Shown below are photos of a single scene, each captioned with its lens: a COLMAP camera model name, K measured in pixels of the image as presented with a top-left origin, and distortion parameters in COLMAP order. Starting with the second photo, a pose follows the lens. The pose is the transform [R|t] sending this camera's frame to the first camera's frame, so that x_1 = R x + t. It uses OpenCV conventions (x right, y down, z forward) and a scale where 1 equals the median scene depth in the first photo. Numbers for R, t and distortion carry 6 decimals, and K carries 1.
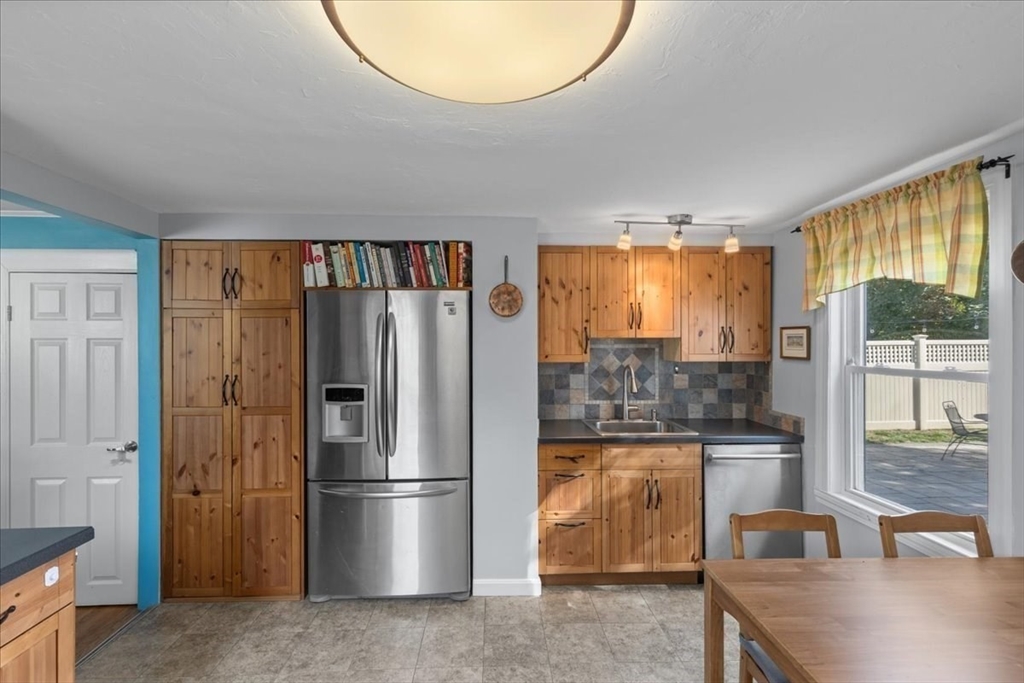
lens RADIAL K [[470.1, 0, 508.9], [0, 470.1, 341.6], [0, 0, 1]] dist [0.005944, -0.000314]
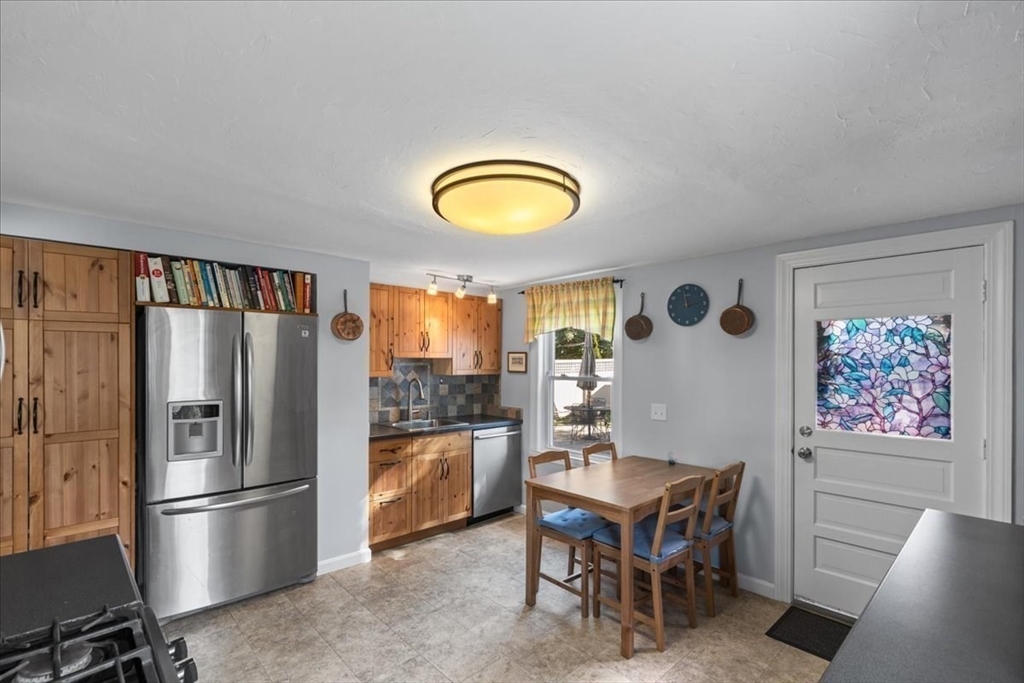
lens RADIAL K [[466.3, 0, 511.7], [0, 466.3, 363.2], [0, 0, 1]] dist [0.000660, -0.000622]
pose [[0.756169, 0.002235, 0.654373, -0.477826], [-0.008183, 0.999948, 0.006041, -0.003397], [-0.654326, -0.009923, 0.756148, -0.197219]]
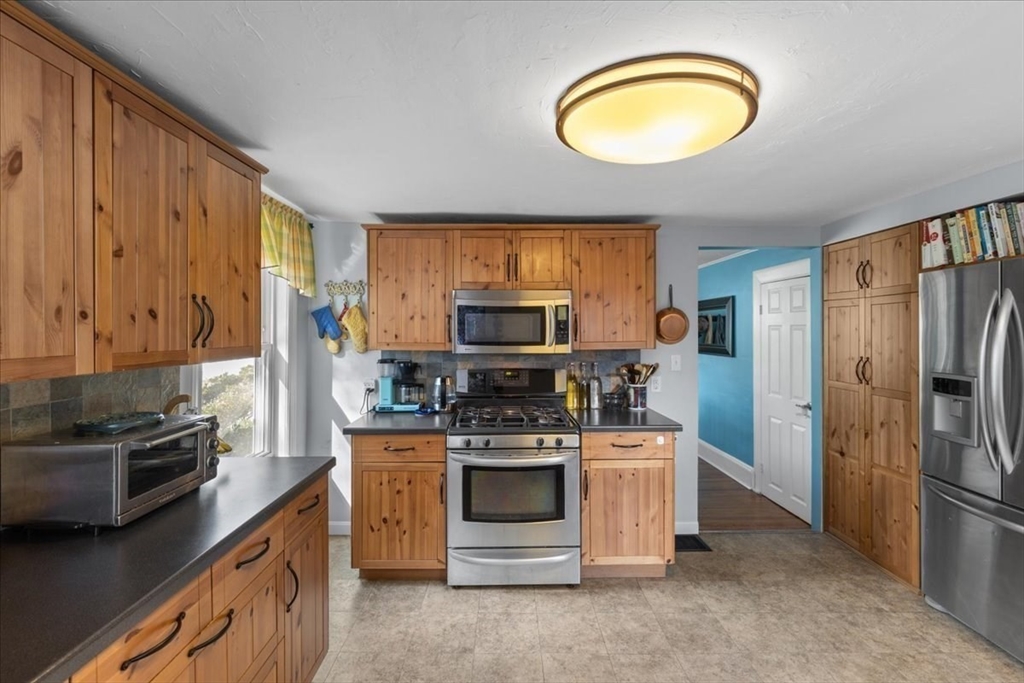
lens RADIAL K [[461.5, 0, 506.4], [0, 461.5, 333.3], [0, 0, 1]] dist [0.005648, 0.000005]
pose [[-0.037476, 0.008879, -0.999258, 0.531848], [0.003511, 0.999956, 0.008753, 0.002698], [0.999291, -0.003180, -0.037506, 0.195226]]
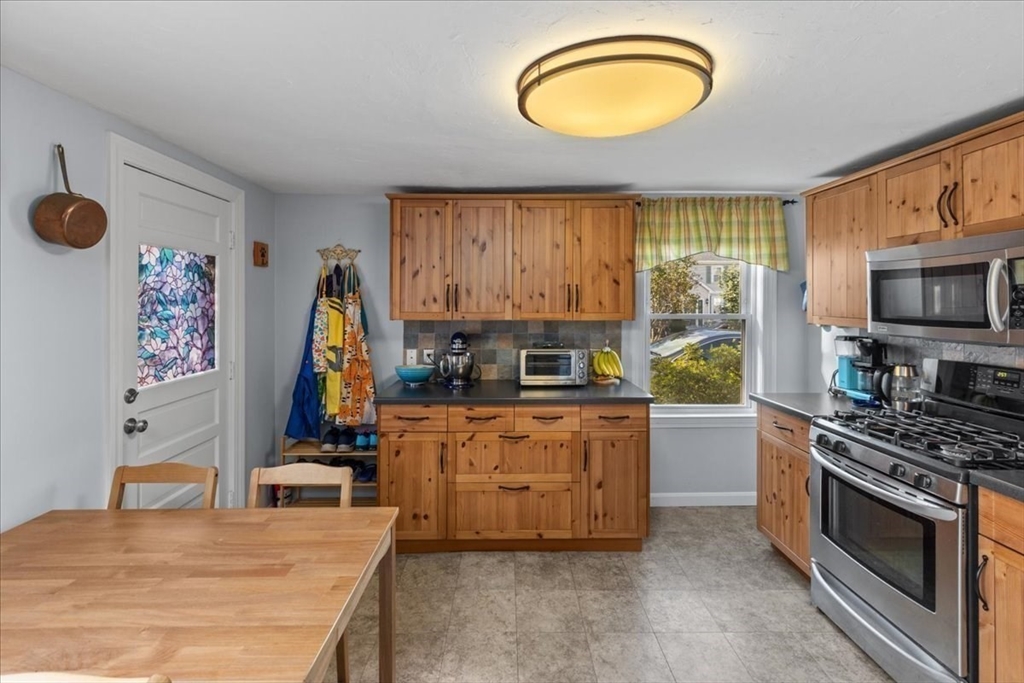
lens RADIAL K [[468.5, 0, 510.9], [0, 468.5, 299.5], [0, 0, 1]] dist [0.002555, -0.000558]
pose [[-0.999661, 0.002666, 0.025899, 0.084485], [0.002420, 0.999952, -0.009520, 0.005197], [-0.025923, -0.009454, -0.999619, 0.905133]]
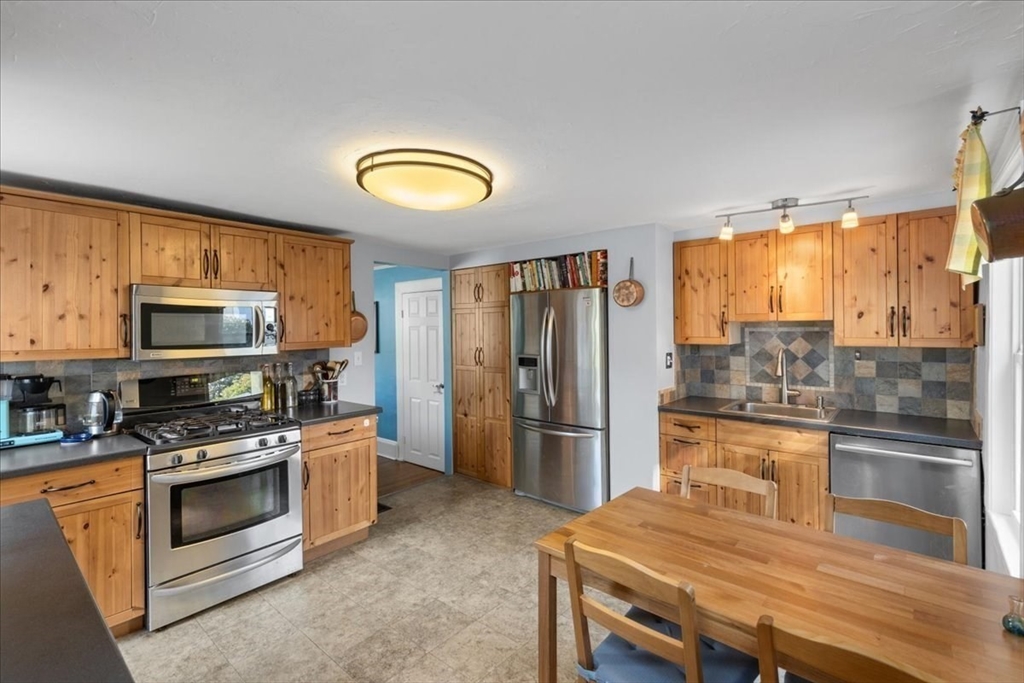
lens RADIAL K [[466.0, 0, 506.7], [0, 466.0, 328.9], [0, 0, 1]] dist [0.002759, -0.000227]
pose [[0.727438, -0.003792, -0.686163, 0.614041], [0.008745, 0.999955, 0.003744, -0.000067], [0.686118, -0.008724, 0.727438, -0.134486]]
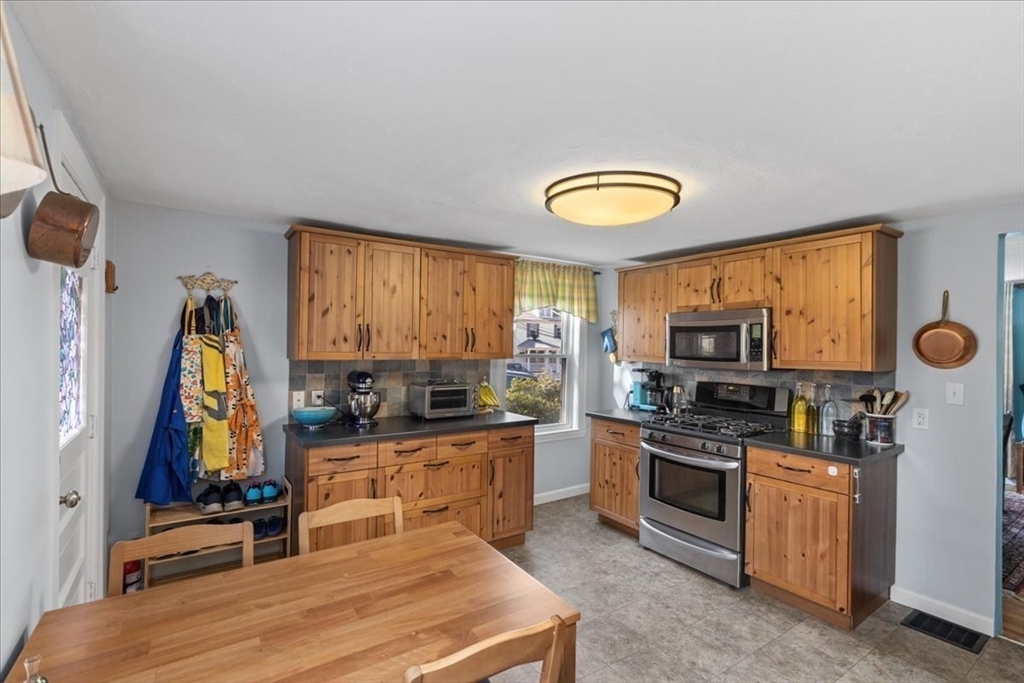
lens RADIAL K [[465.6, 0, 507.6], [0, 465.6, 344.2], [0, 0, 1]] dist [0.001614, -0.000034]
pose [[-0.853440, -0.009367, -0.521107, 0.540172], [-0.009645, 0.999951, -0.002179, 0.004775], [0.521102, 0.003166, -0.853488, 0.931826]]
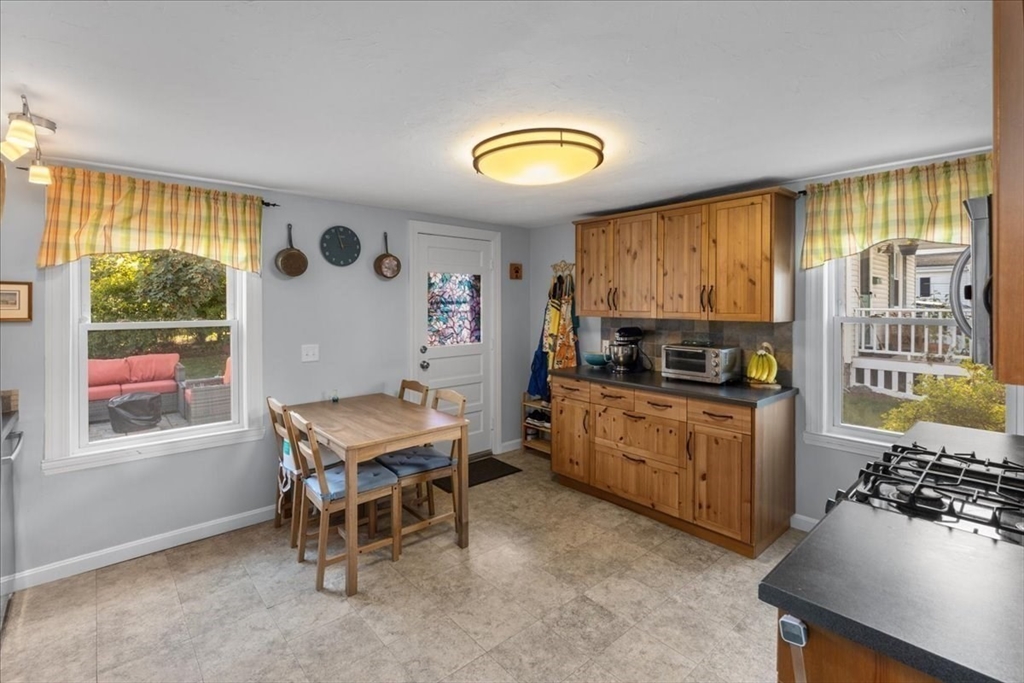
lens RADIAL K [[465.8, 0, 513.6], [0, 465.8, 304.6], [0, 0, 1]] dist [-0.003094, -0.000476]
pose [[-0.634780, -0.000936, 0.772692, -0.617041], [-0.002325, 0.999997, -0.000699, 0.008108], [-0.772689, -0.002240, -0.634781, 0.887859]]
